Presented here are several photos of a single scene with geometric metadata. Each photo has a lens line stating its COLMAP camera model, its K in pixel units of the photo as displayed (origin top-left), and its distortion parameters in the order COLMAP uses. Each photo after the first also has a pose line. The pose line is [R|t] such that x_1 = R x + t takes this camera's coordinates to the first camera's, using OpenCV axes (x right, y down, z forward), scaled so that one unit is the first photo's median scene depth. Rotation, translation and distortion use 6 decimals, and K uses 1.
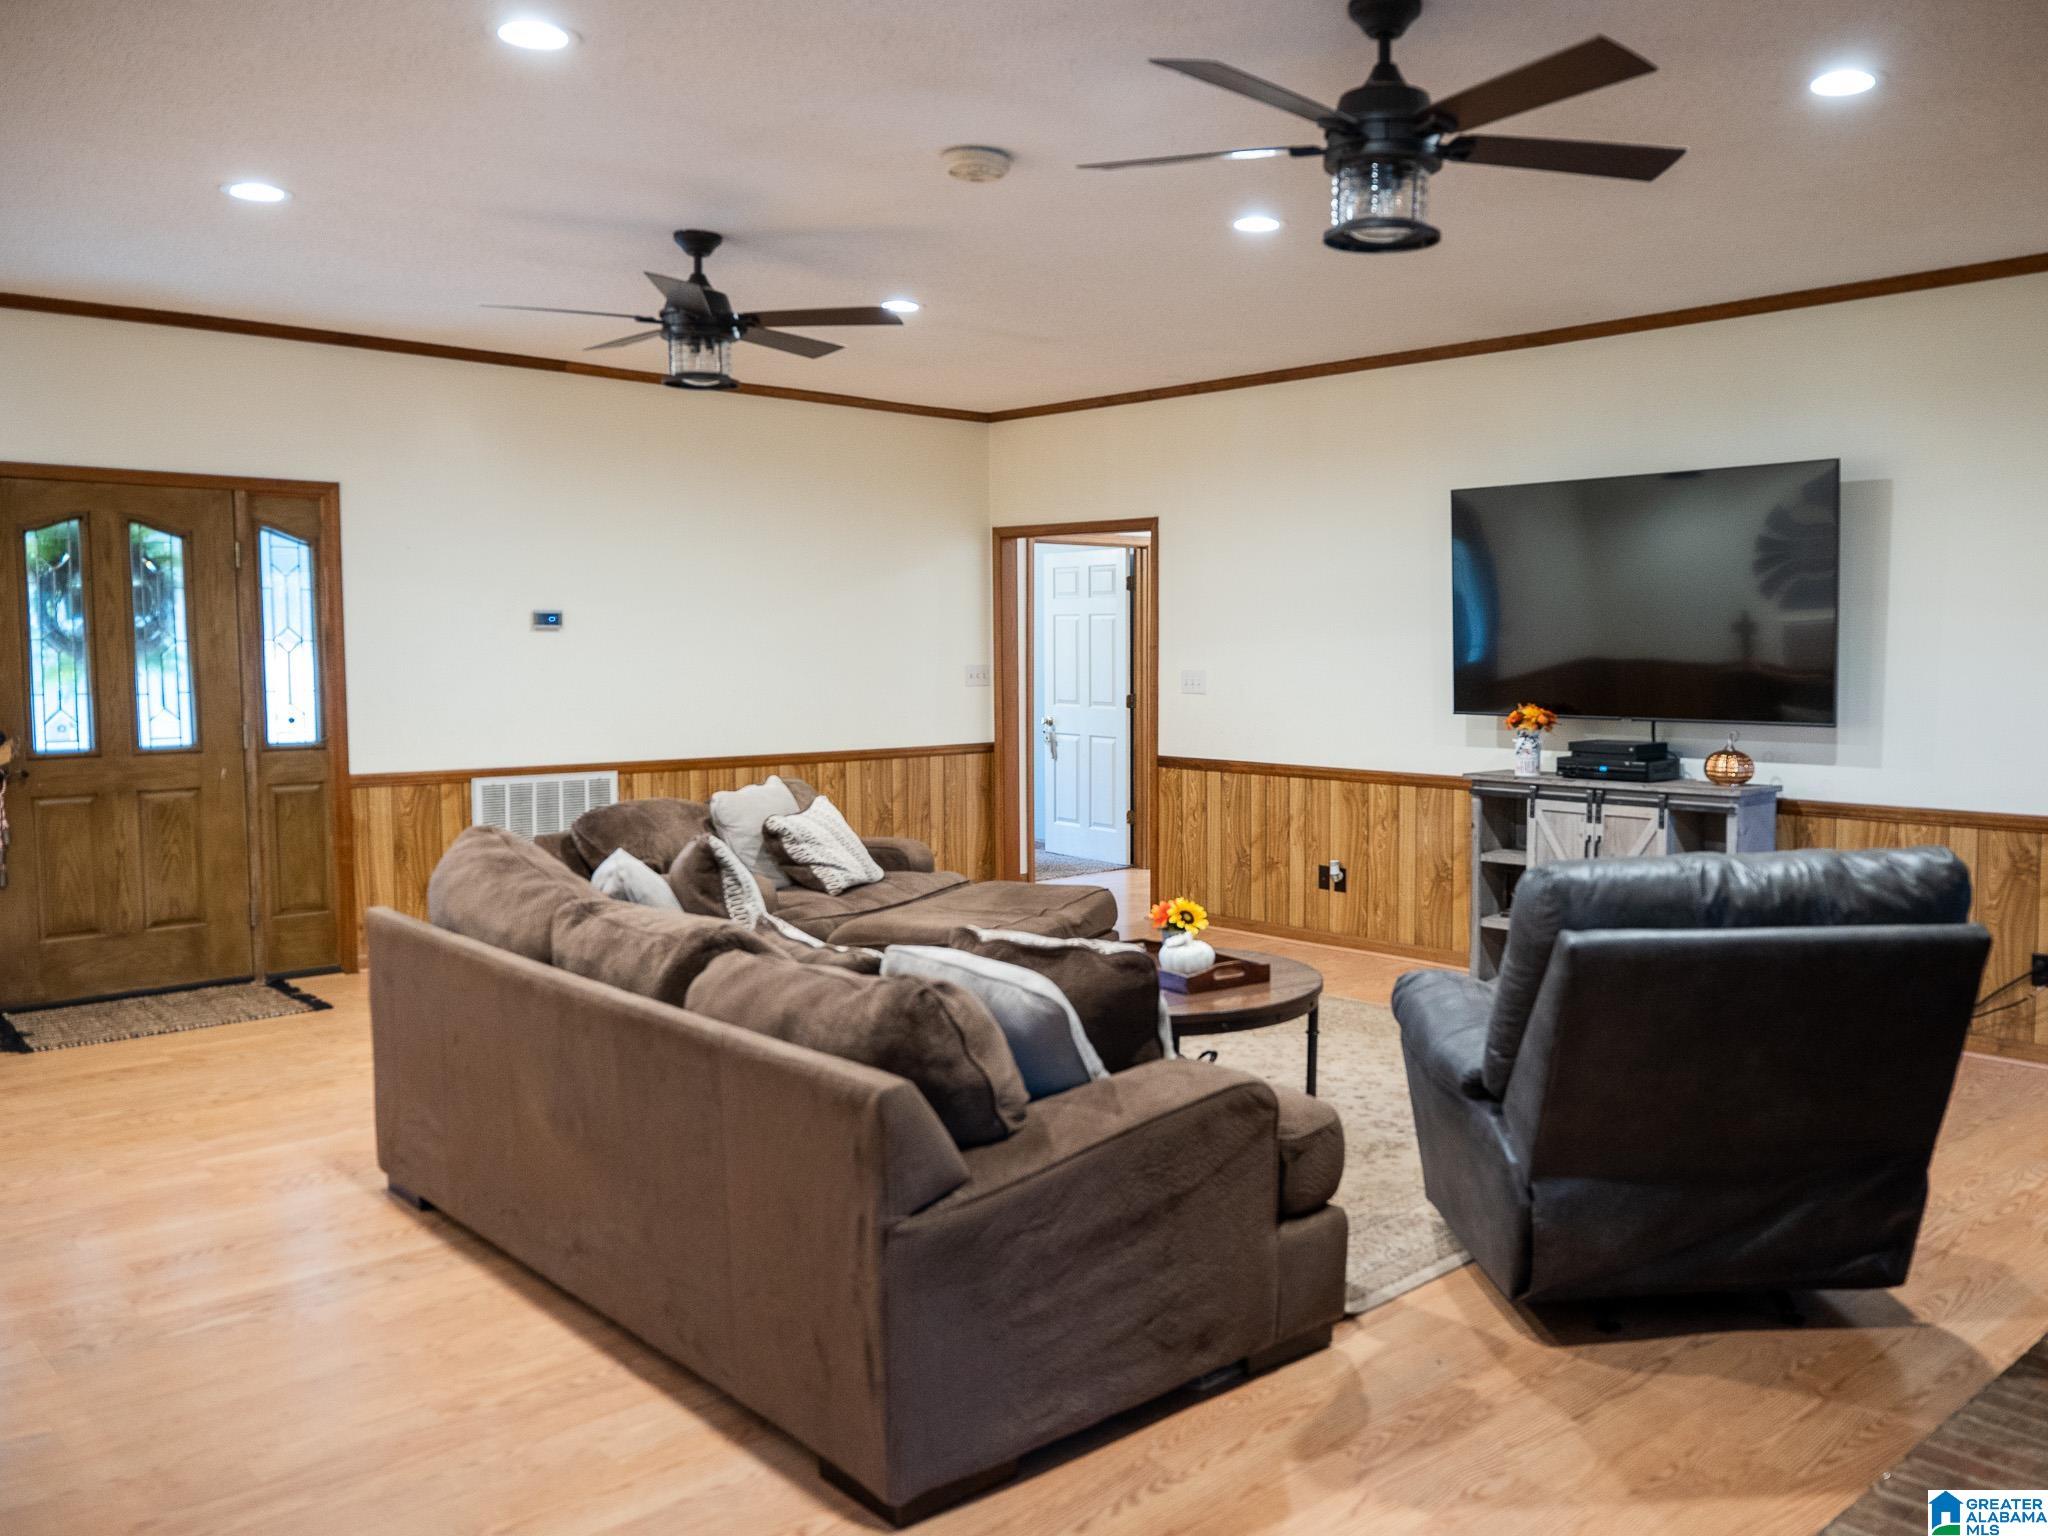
lens RADIAL K [[1510.6, 0, 1024.0], [0, 1510.6, 768.0], [0, 0, 1]] dist [0.004603, -0.000933]
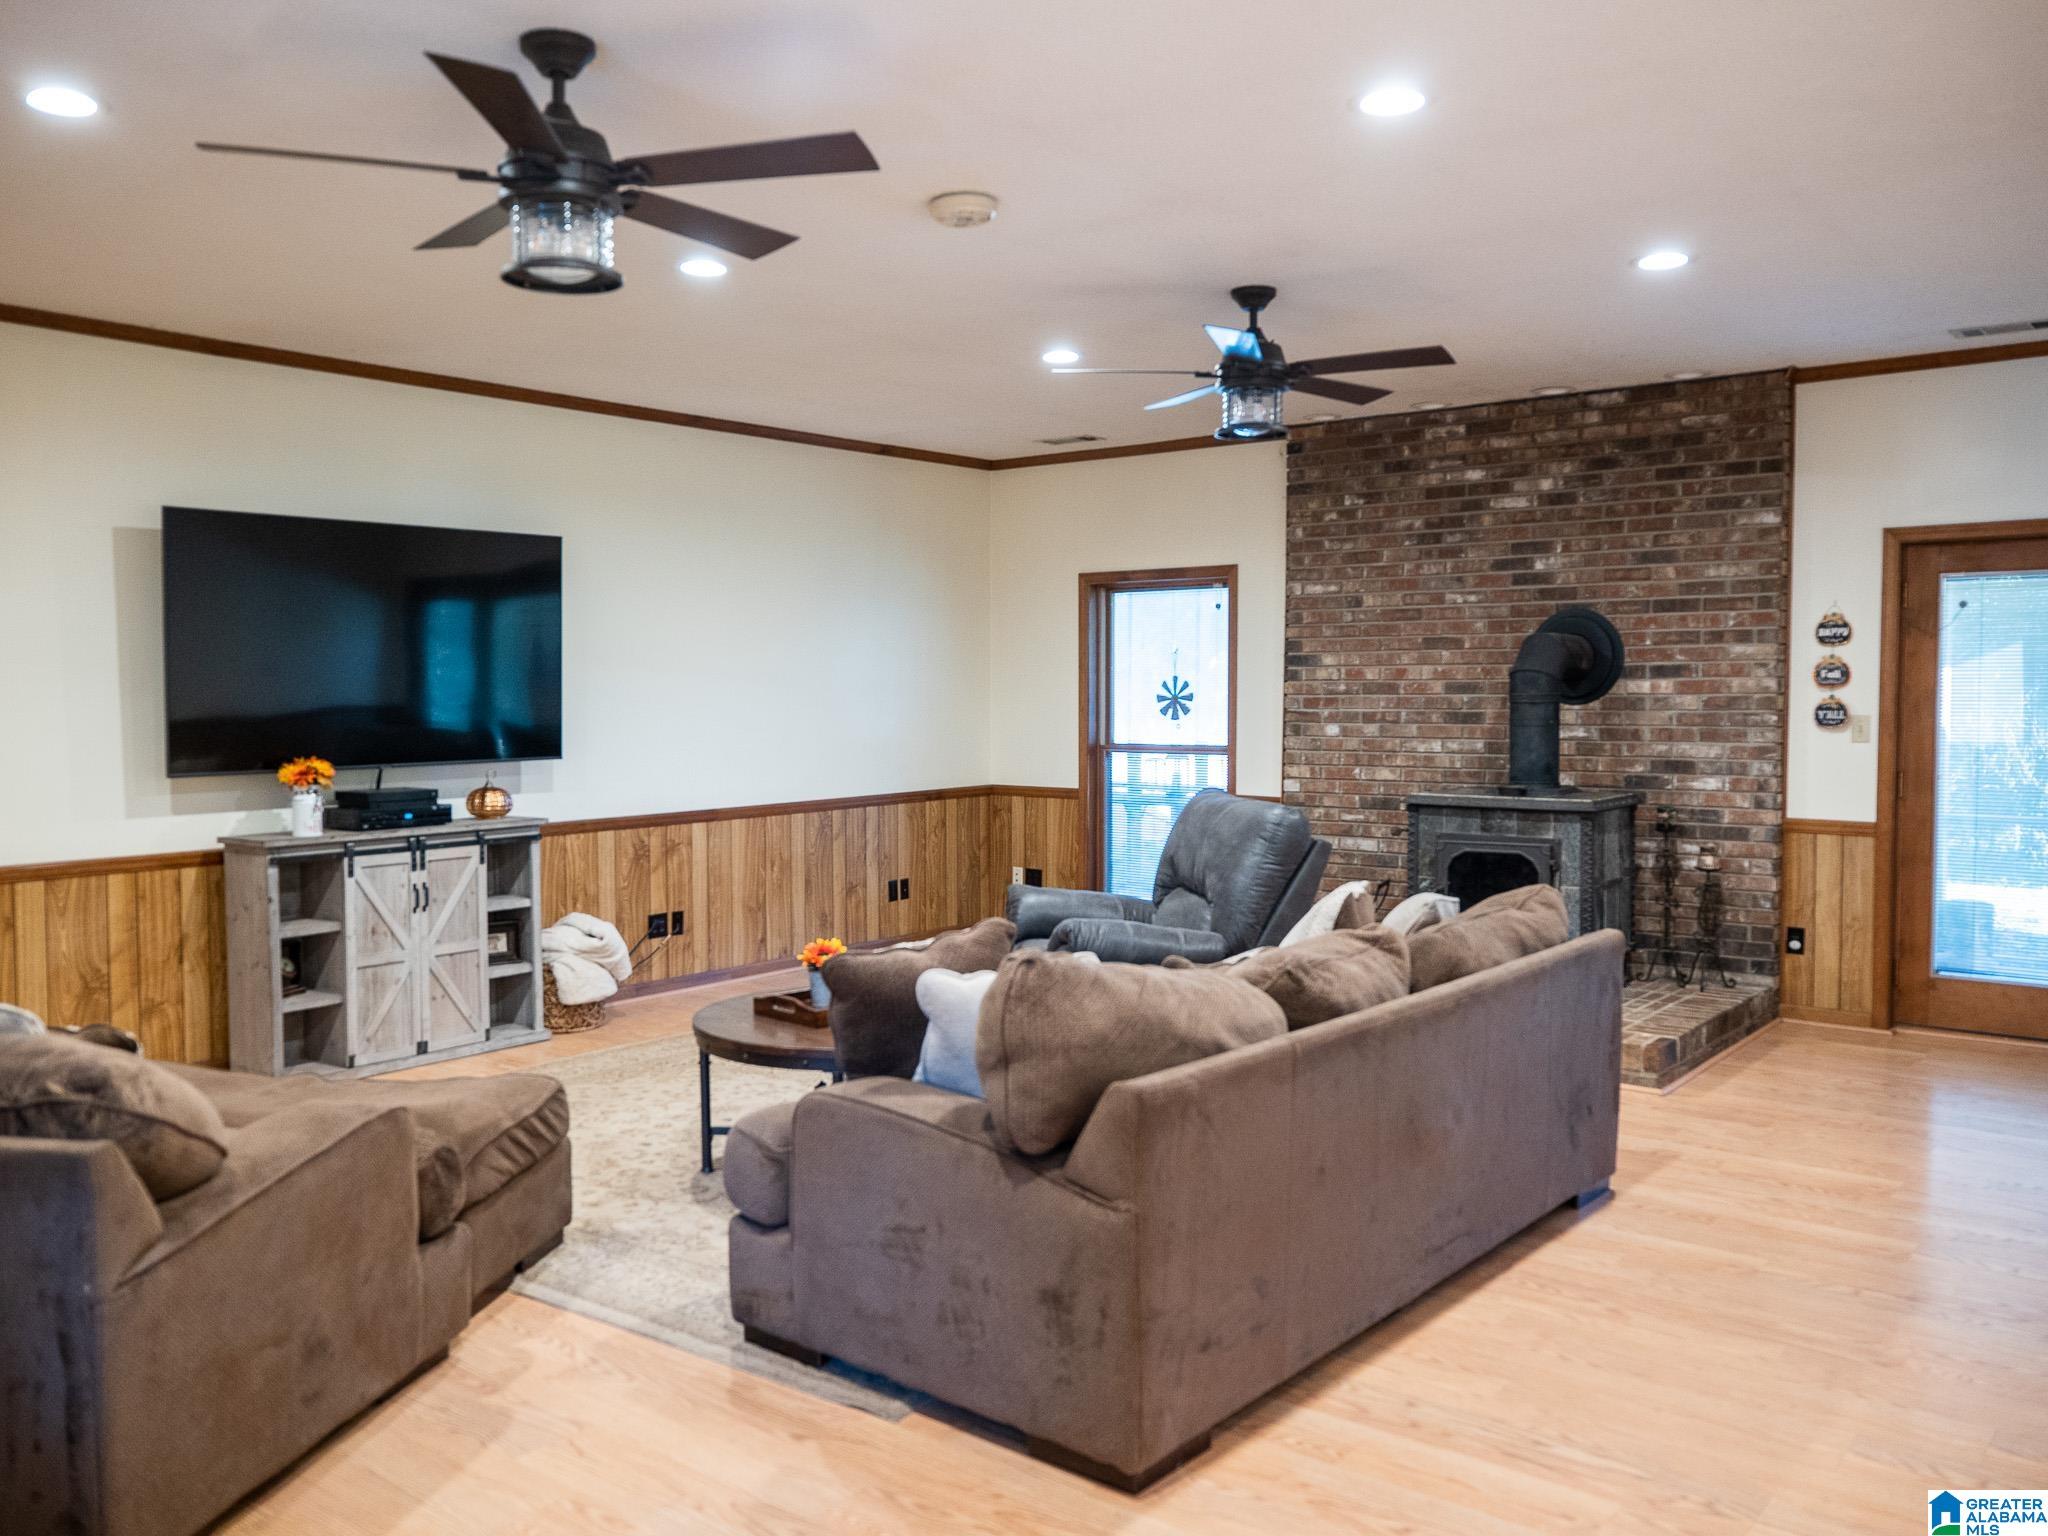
lens RADIAL K [[1654.8, 0, 1024.0], [0, 1654.8, 768.0], [0, 0, 1]] dist [0.001512, 0.016776]
pose [[-0.113839, -0.047788, 0.992349, -1.024039], [0.089035, 0.994333, 0.058097, -0.080318], [-0.989502, 0.094967, -0.108939, 0.999790]]
